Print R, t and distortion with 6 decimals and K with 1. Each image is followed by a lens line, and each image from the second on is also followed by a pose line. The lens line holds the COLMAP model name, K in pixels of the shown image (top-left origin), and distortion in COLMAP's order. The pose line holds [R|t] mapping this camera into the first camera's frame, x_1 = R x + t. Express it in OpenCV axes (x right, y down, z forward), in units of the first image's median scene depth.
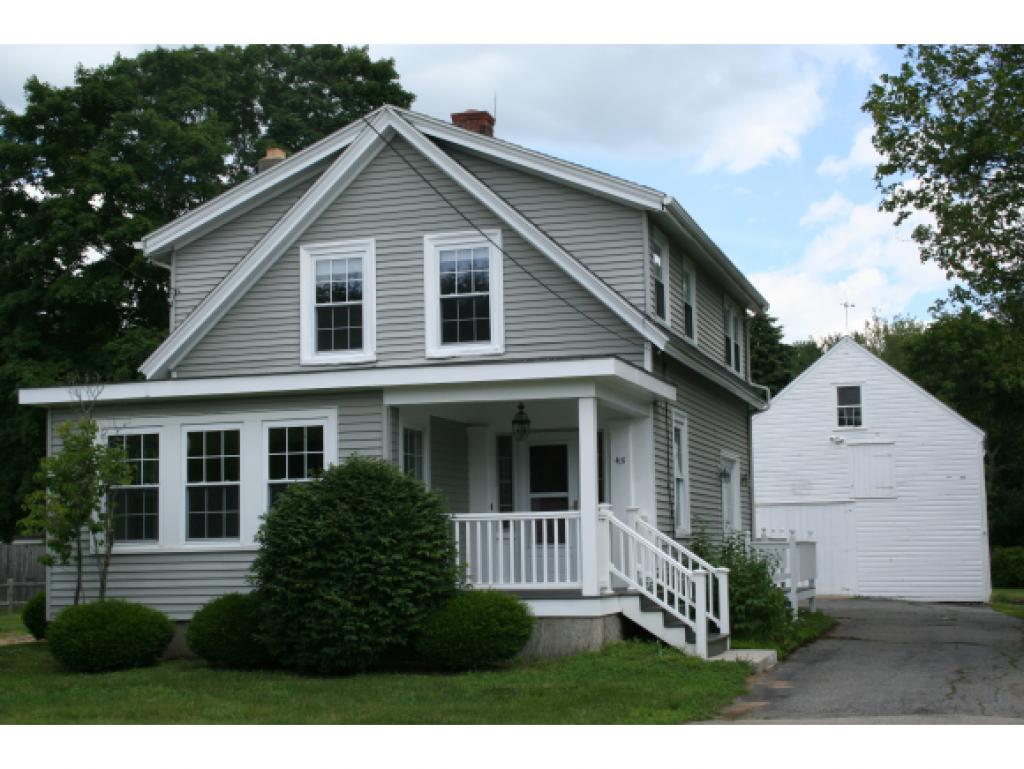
lens RADIAL K [[1596.2, 0, 512.8], [0, 1596.2, 387.1], [0, 0, 1]] dist [0.012805, 0.000000]
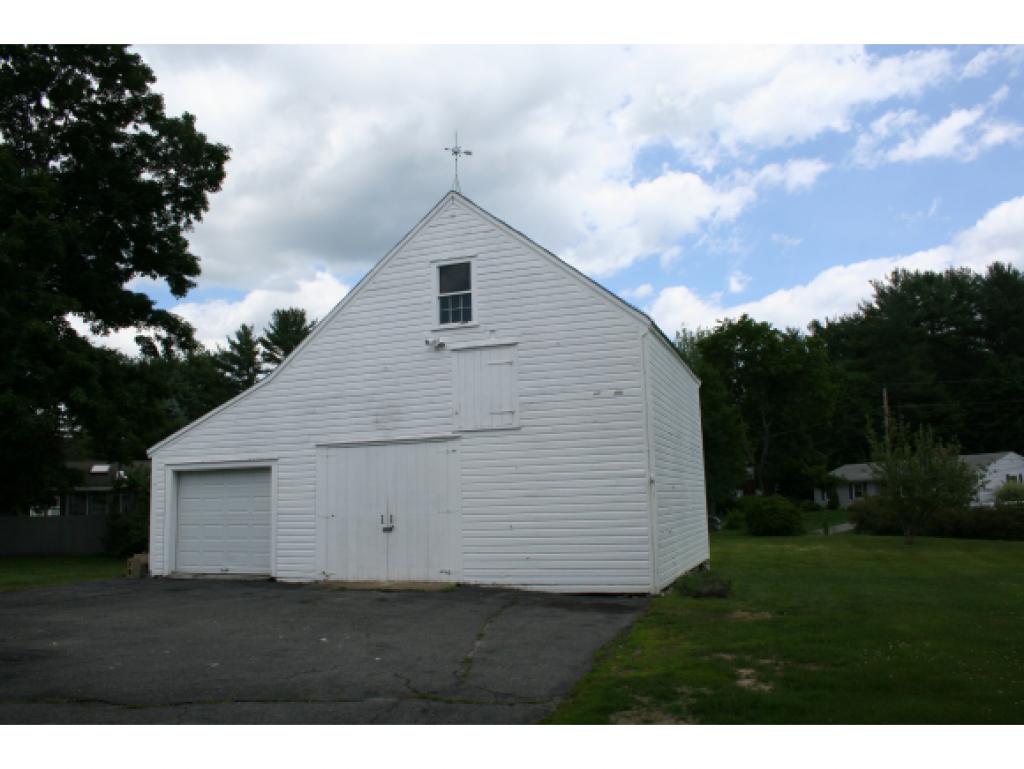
lens RADIAL K [[872.0, 0, 508.7], [0, 872.0, 381.2], [0, 0, 1]] dist [-0.121621, 0.070915]
pose [[0.999413, -0.020921, -0.027144, 0.242386], [0.019912, 0.999120, -0.036907, 0.062360], [0.027892, 0.036345, 0.998950, 0.642634]]
